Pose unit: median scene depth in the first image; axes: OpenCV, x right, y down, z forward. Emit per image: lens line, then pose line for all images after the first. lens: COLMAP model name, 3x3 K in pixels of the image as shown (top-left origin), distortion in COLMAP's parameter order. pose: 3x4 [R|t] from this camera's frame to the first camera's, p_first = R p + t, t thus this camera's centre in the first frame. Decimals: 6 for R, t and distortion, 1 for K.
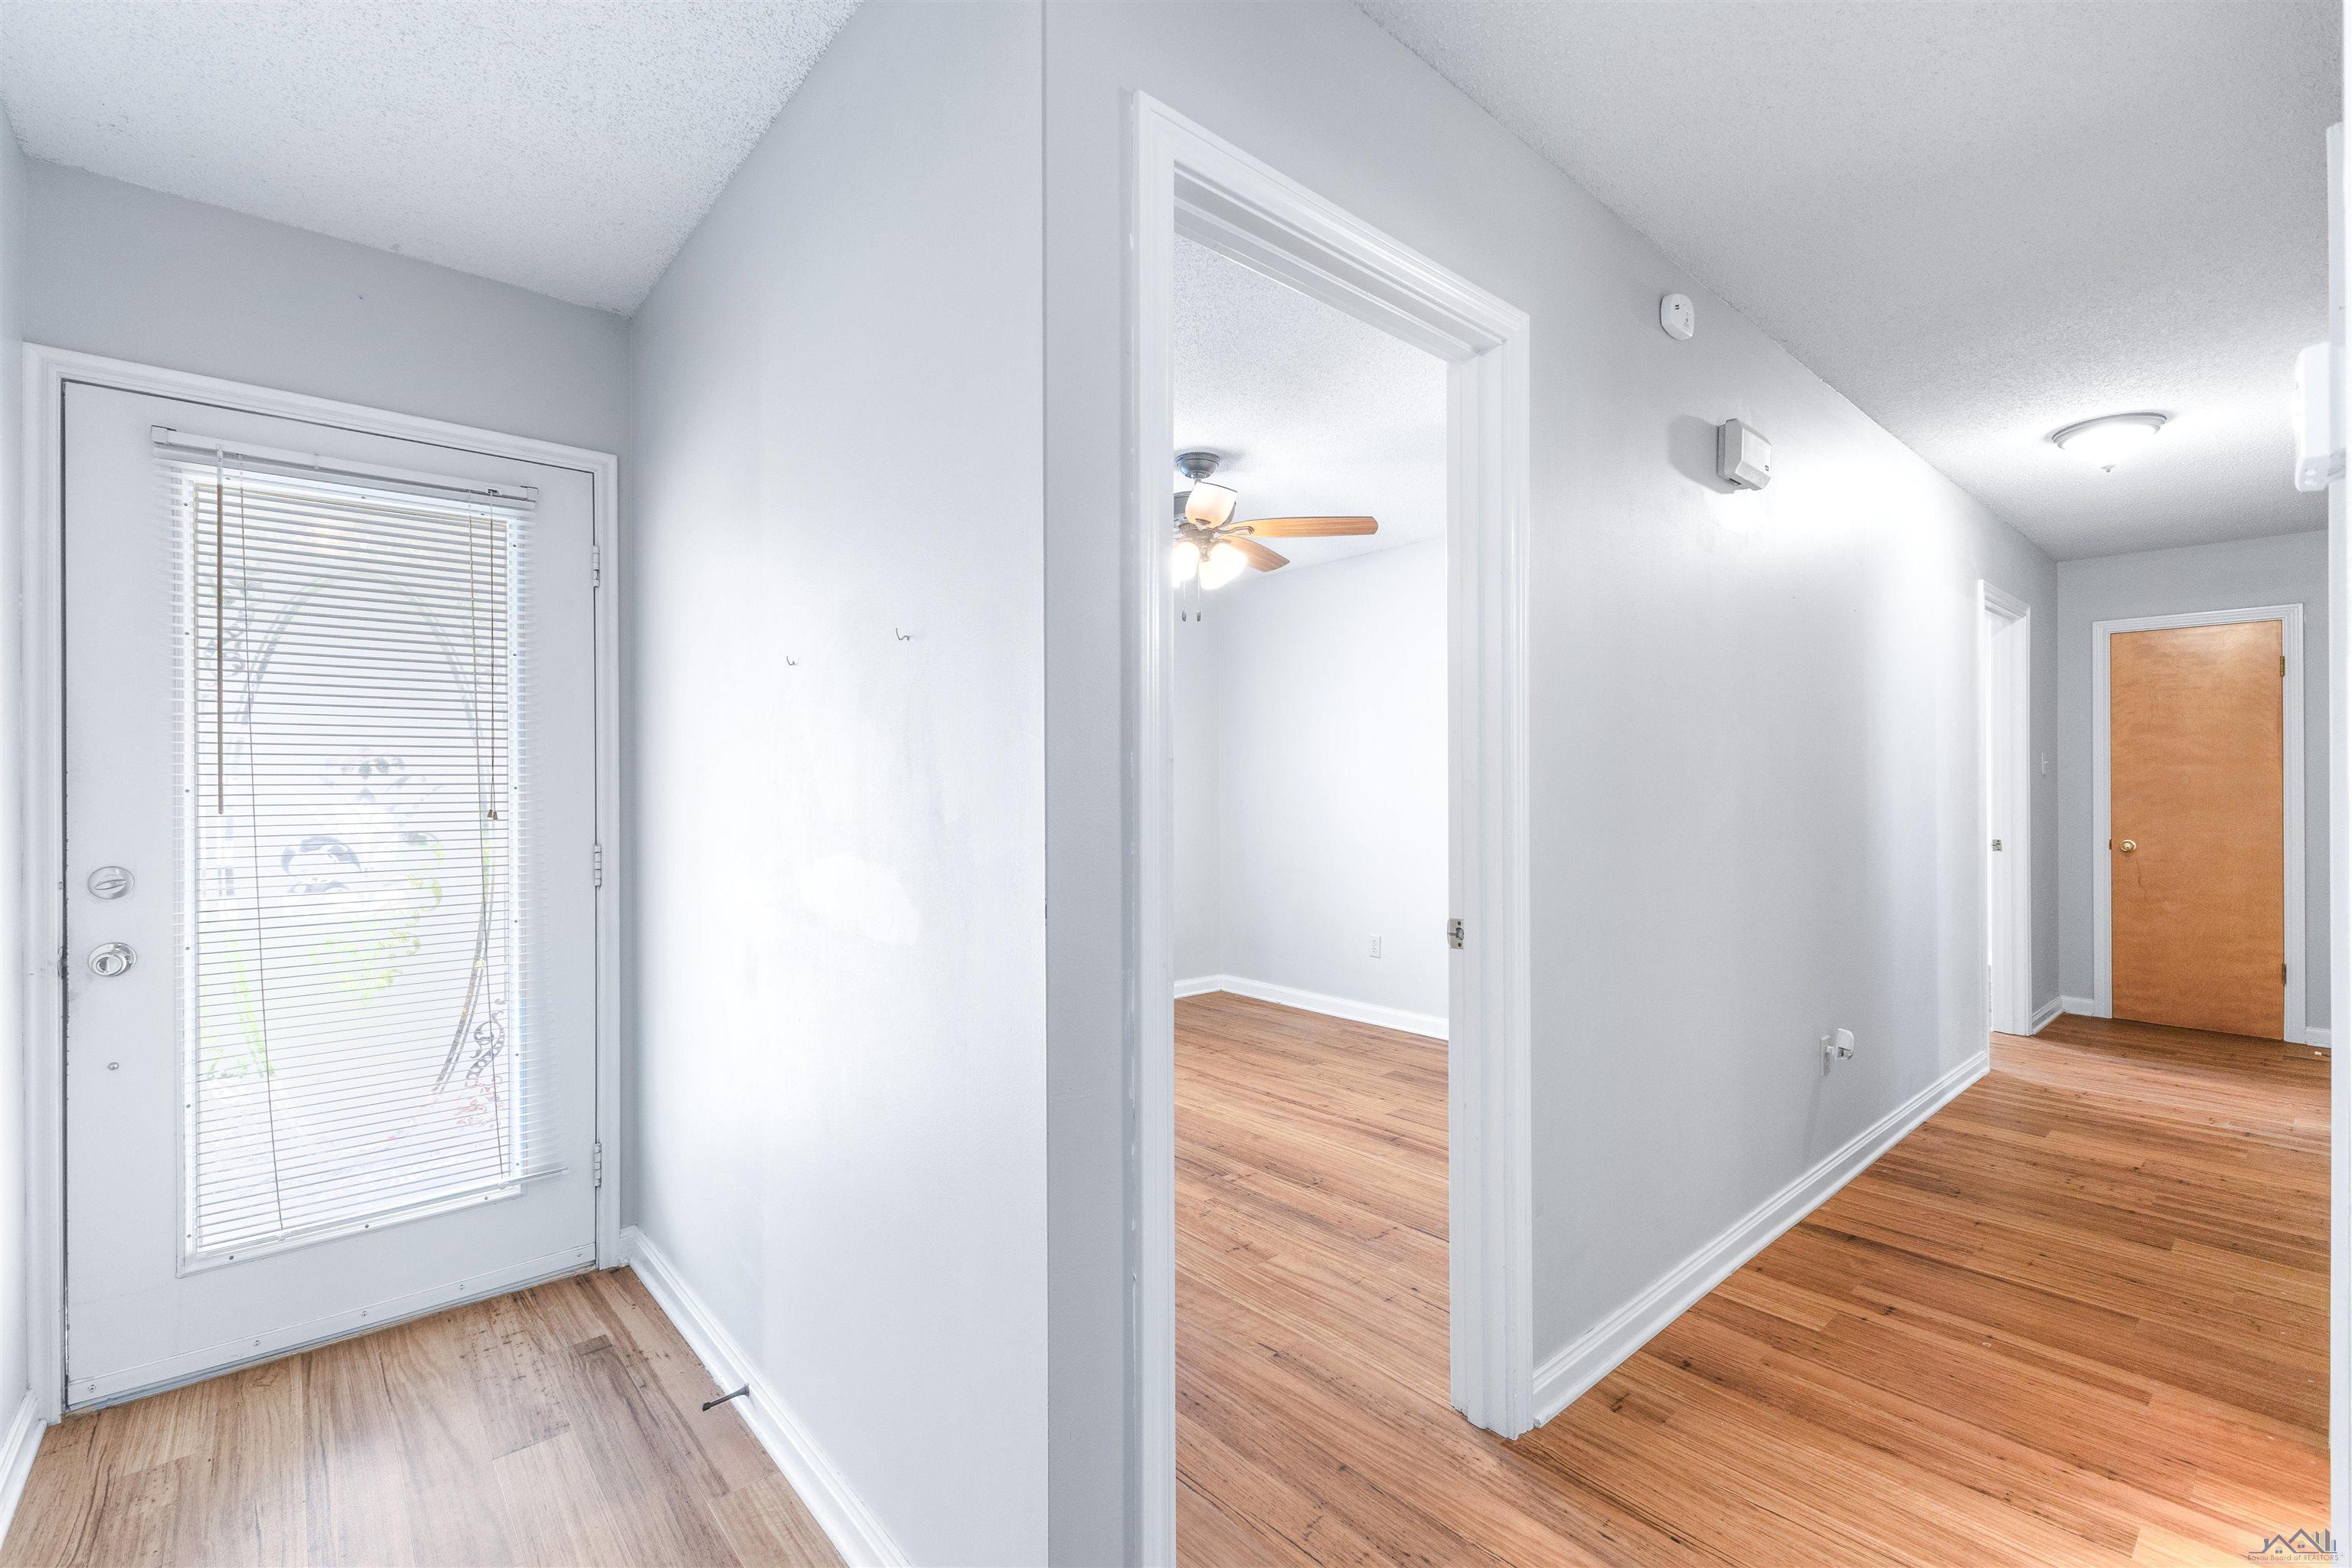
lens RADIAL K [[1020.5, 0, 1179.8], [0, 1020.5, 785.6], [0, 0, 1]] dist [0.004221, -0.000777]
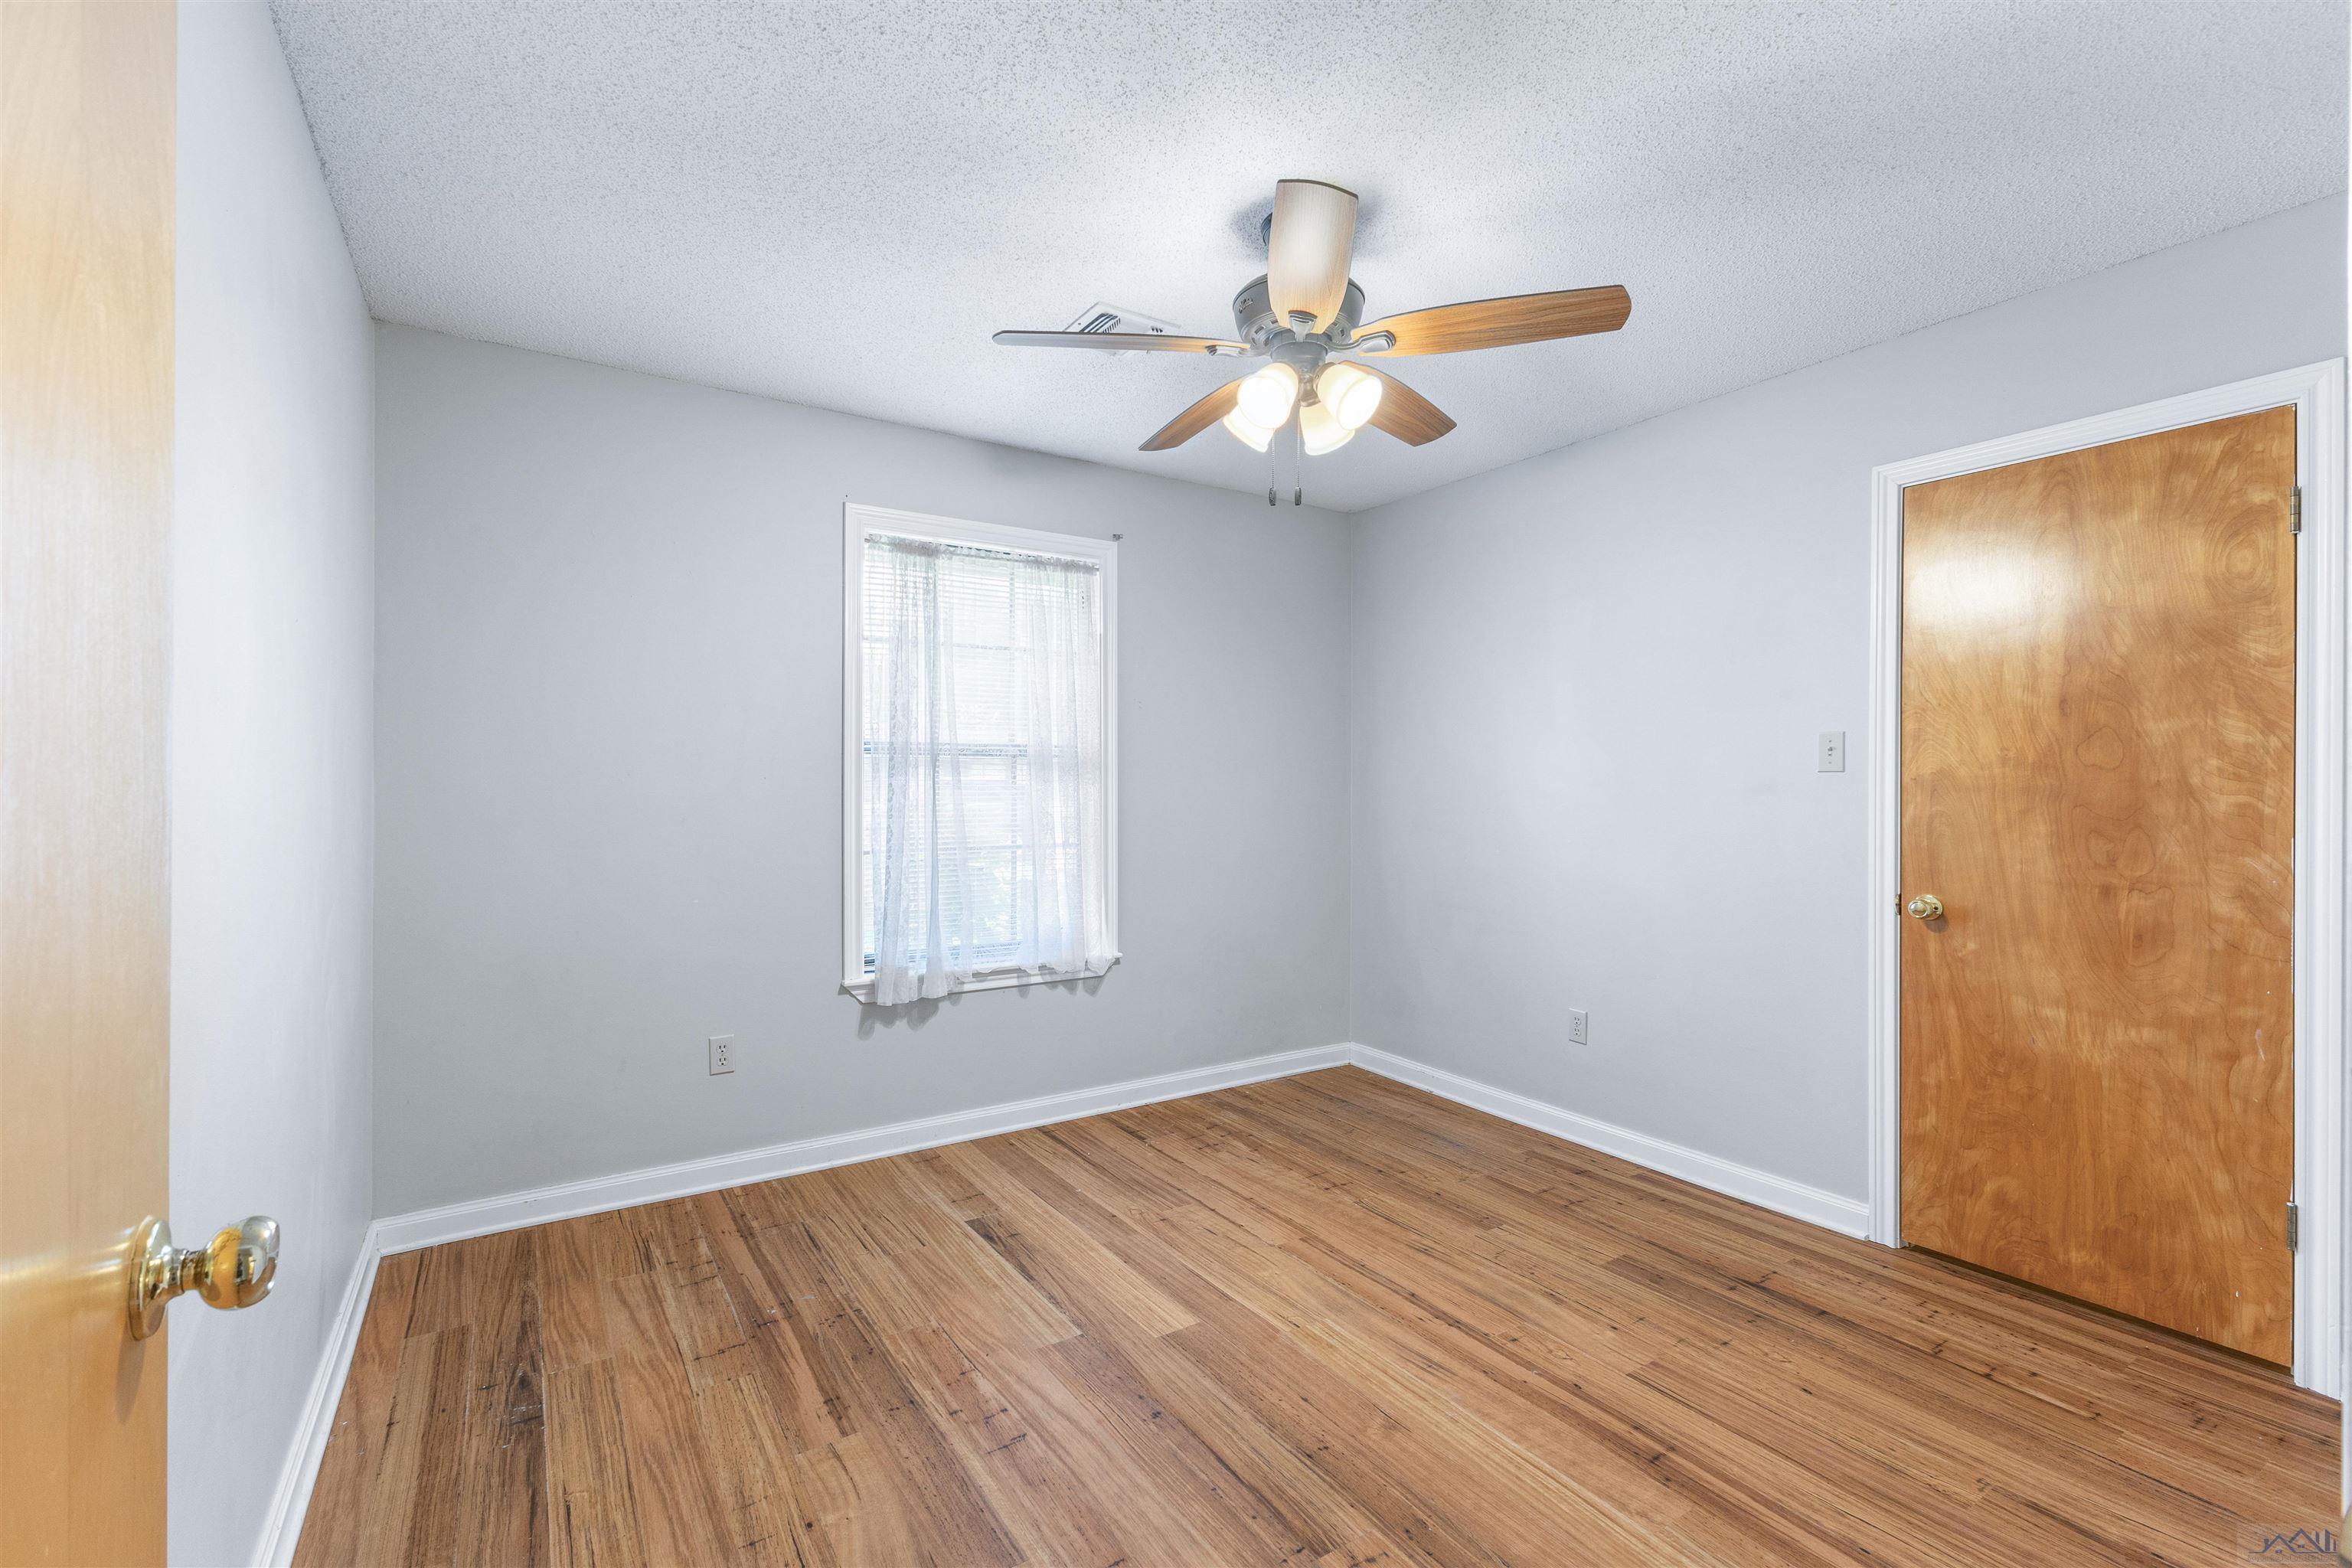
lens RADIAL K [[1020.5, 0, 1182.8], [0, 1020.5, 796.0], [0, 0, 1]] dist [0.004221, -0.000777]
pose [[0.990190, 0.005971, -0.139603, 0.034305], [-0.004639, 0.999941, 0.009867, 0.000042], [0.139653, -0.009123, 0.990158, 0.385797]]
